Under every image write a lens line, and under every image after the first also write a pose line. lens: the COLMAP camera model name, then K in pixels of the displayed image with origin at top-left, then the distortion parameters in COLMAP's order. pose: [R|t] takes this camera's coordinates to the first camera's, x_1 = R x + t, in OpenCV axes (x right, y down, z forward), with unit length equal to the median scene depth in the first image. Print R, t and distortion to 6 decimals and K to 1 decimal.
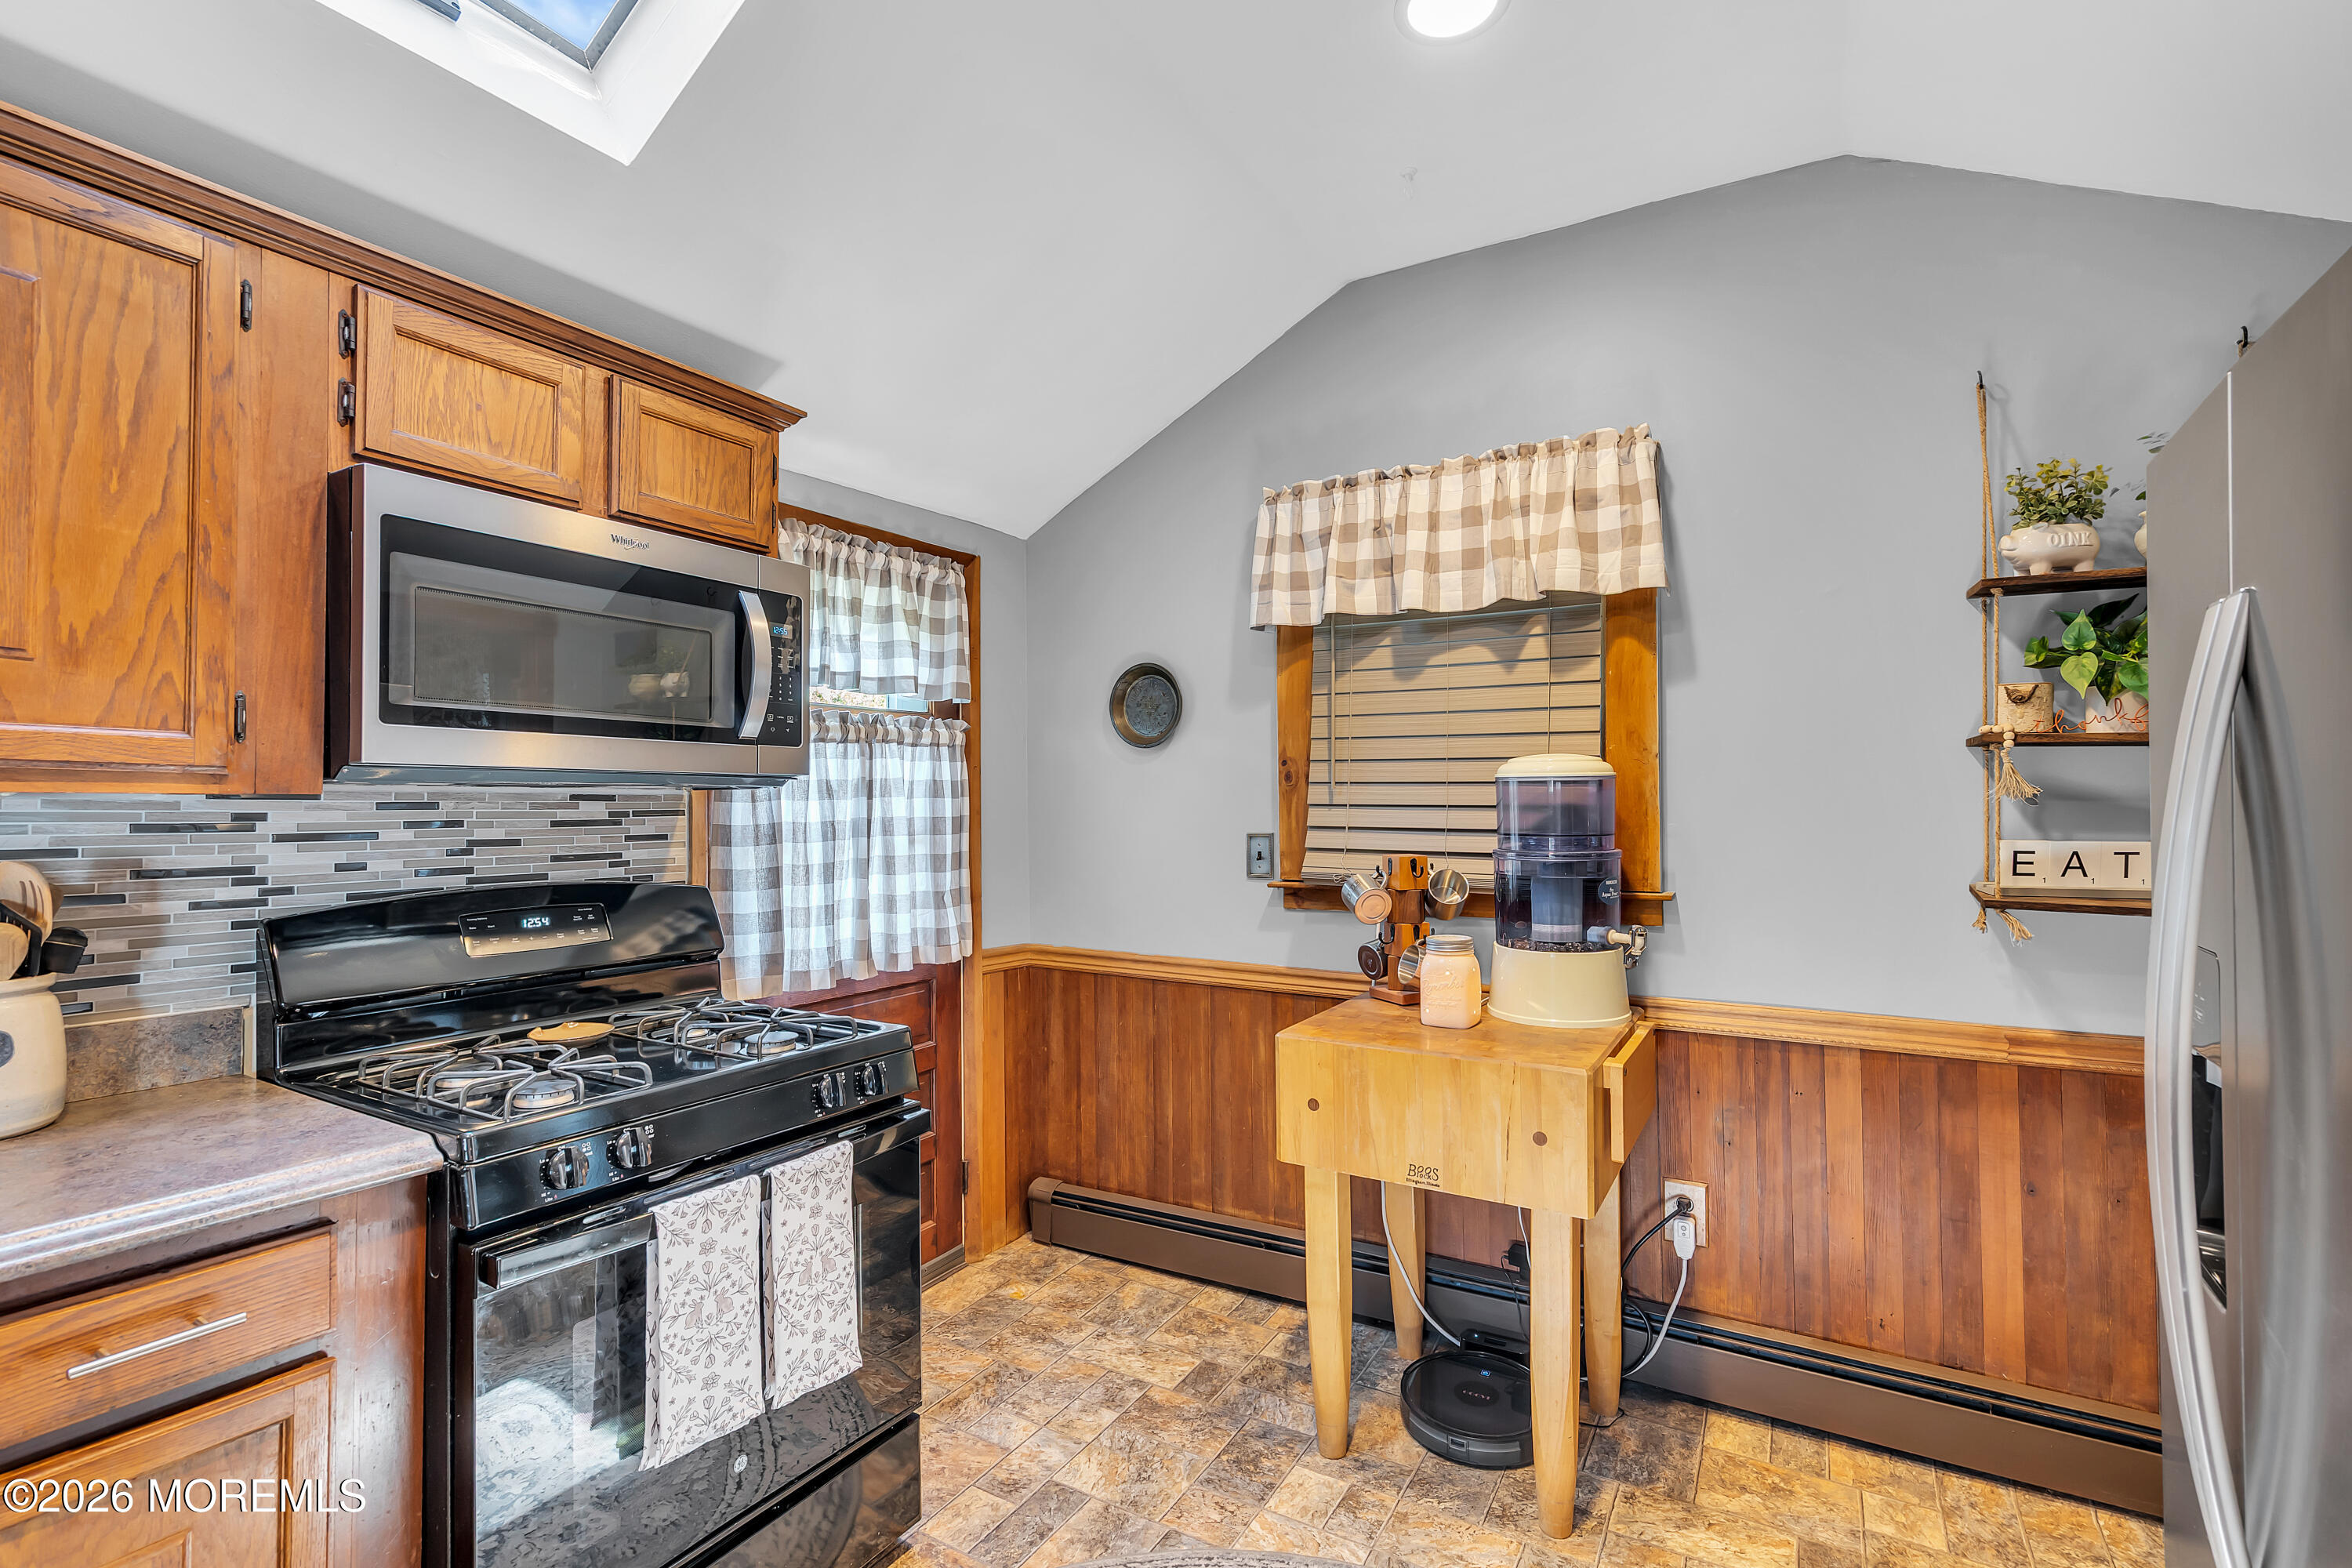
lens RADIAL K [[1089.7, 0, 1157.6], [0, 1089.7, 799.8], [0, 0, 1]] dist [0.000267, 0.001186]
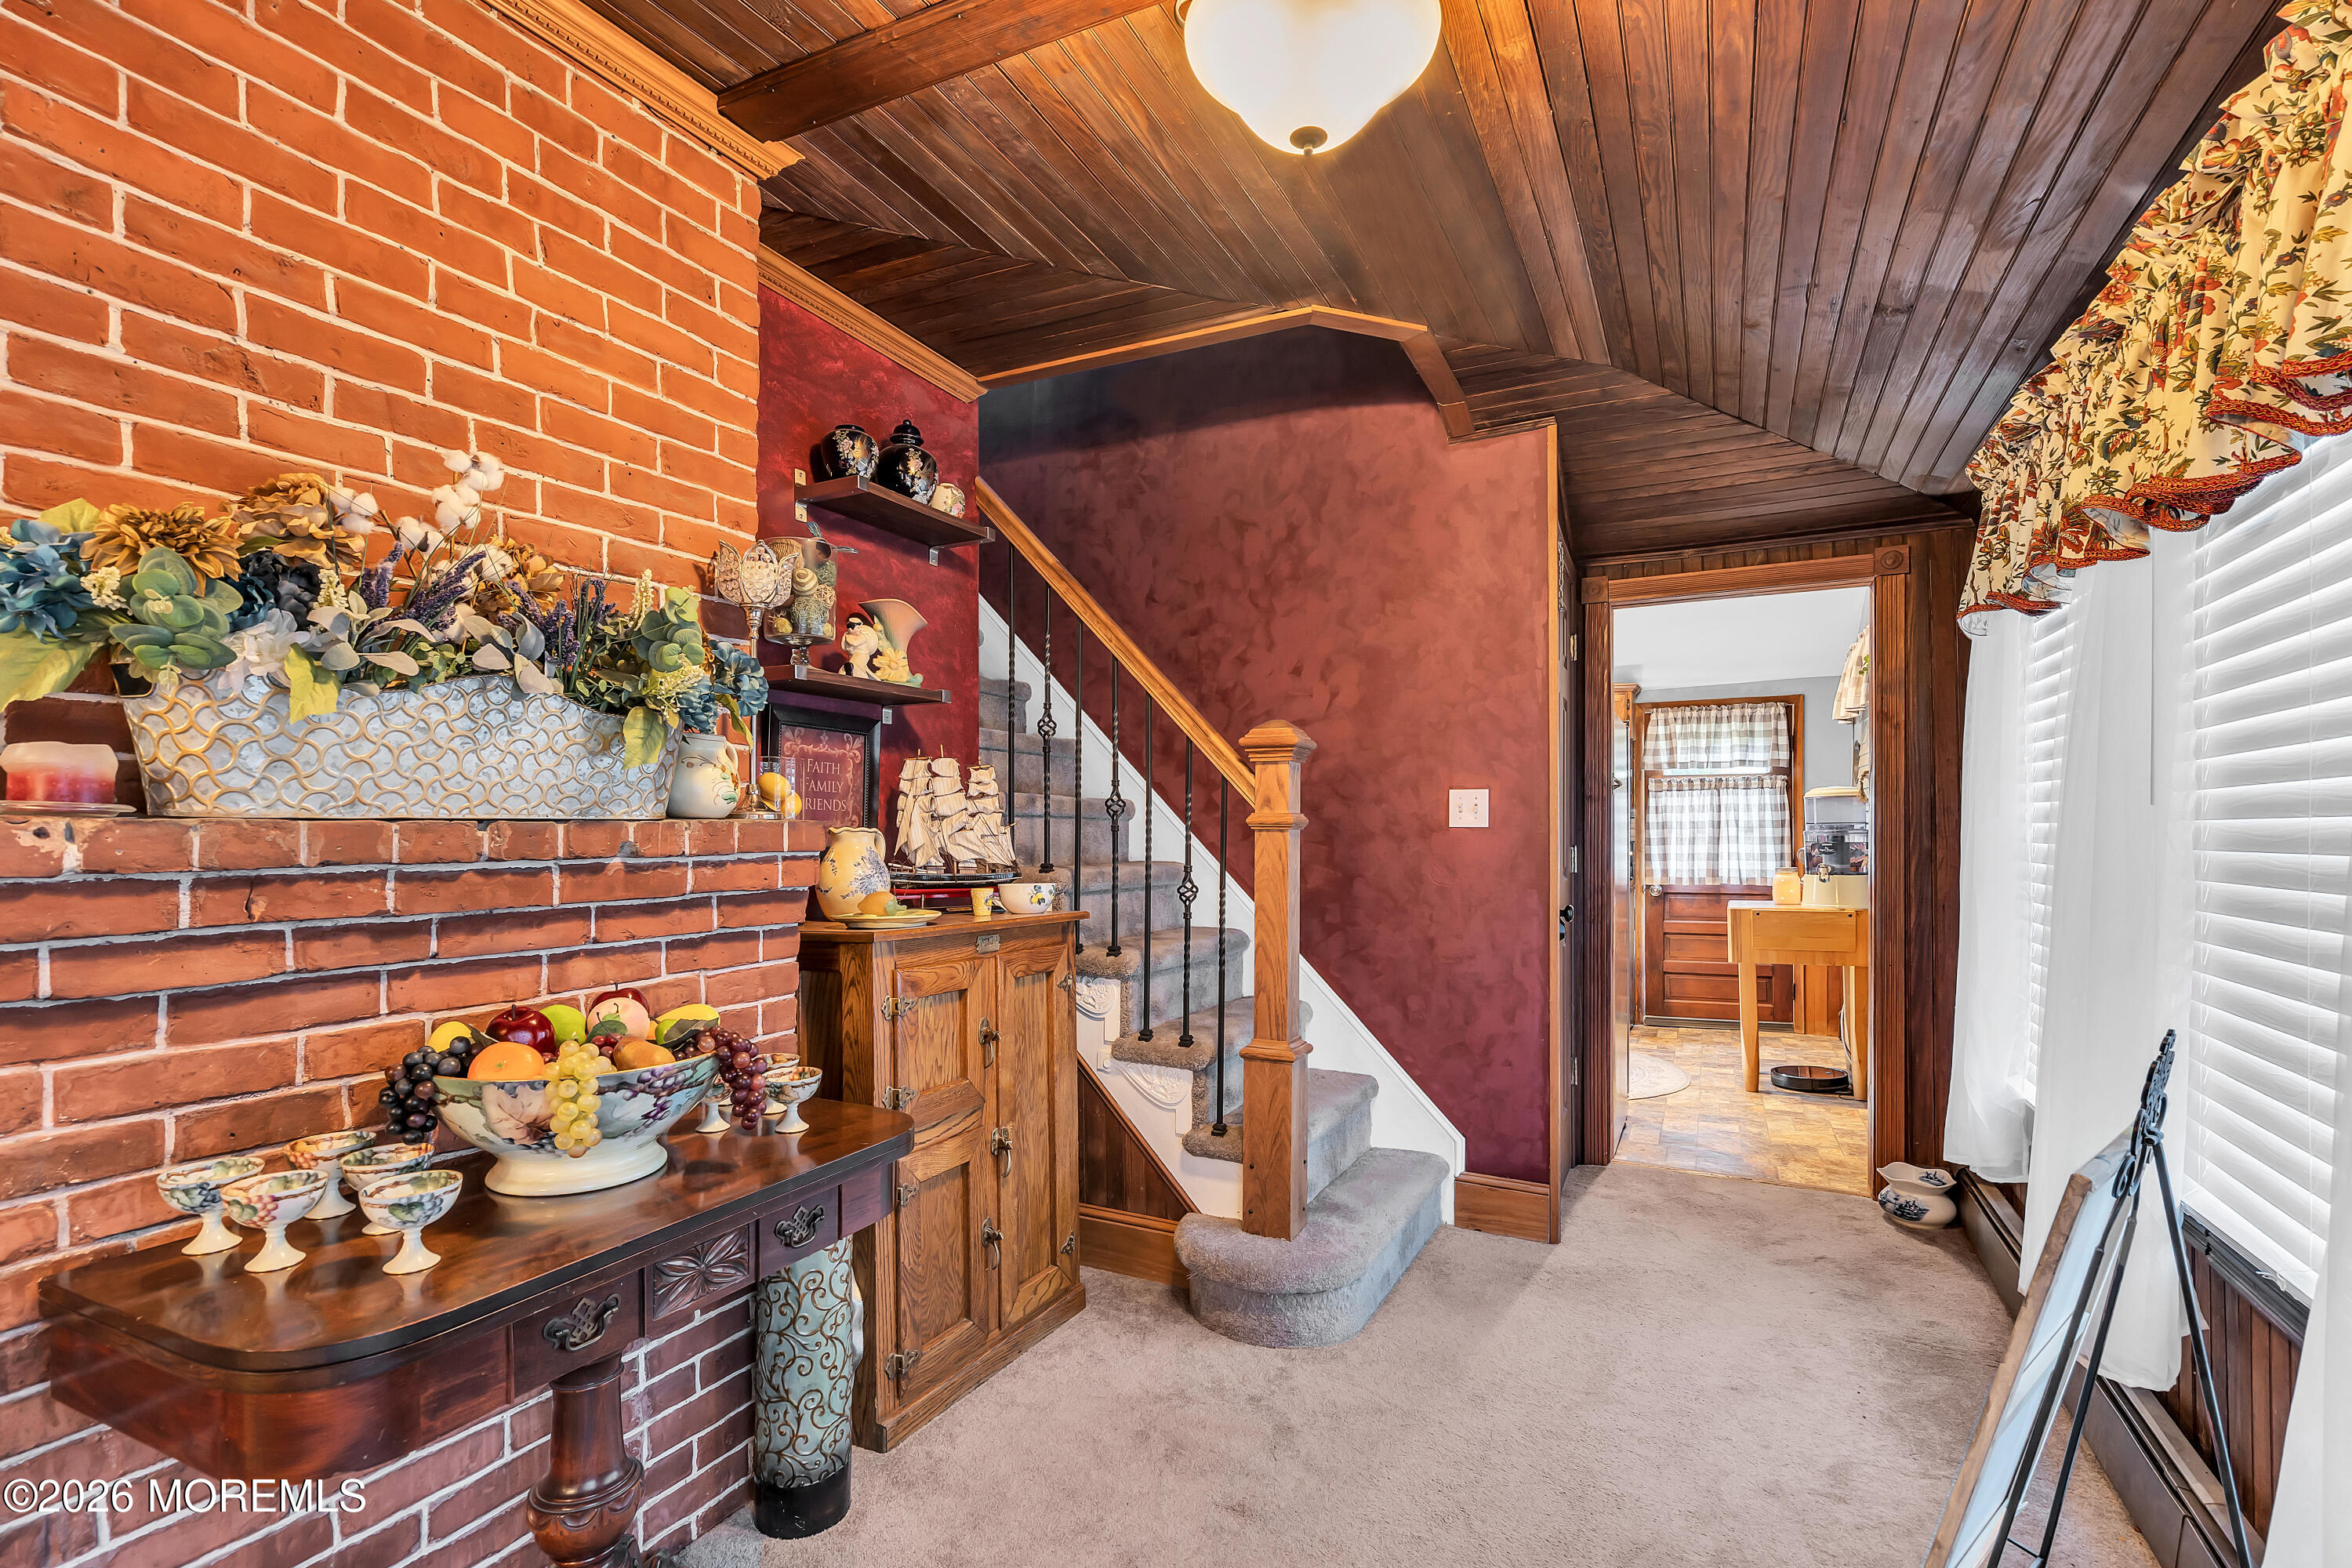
lens RADIAL K [[1089.7, 0, 1149.4], [0, 1089.7, 826.3], [0, 0, 1]] dist [0.000267, 0.001186]
pose [[0.072225, 0.001915, -0.997387, 2.275419], [0.001734, 0.999996, 0.002046, 0.025459], [0.997387, -0.001878, 0.072221, -0.489022]]
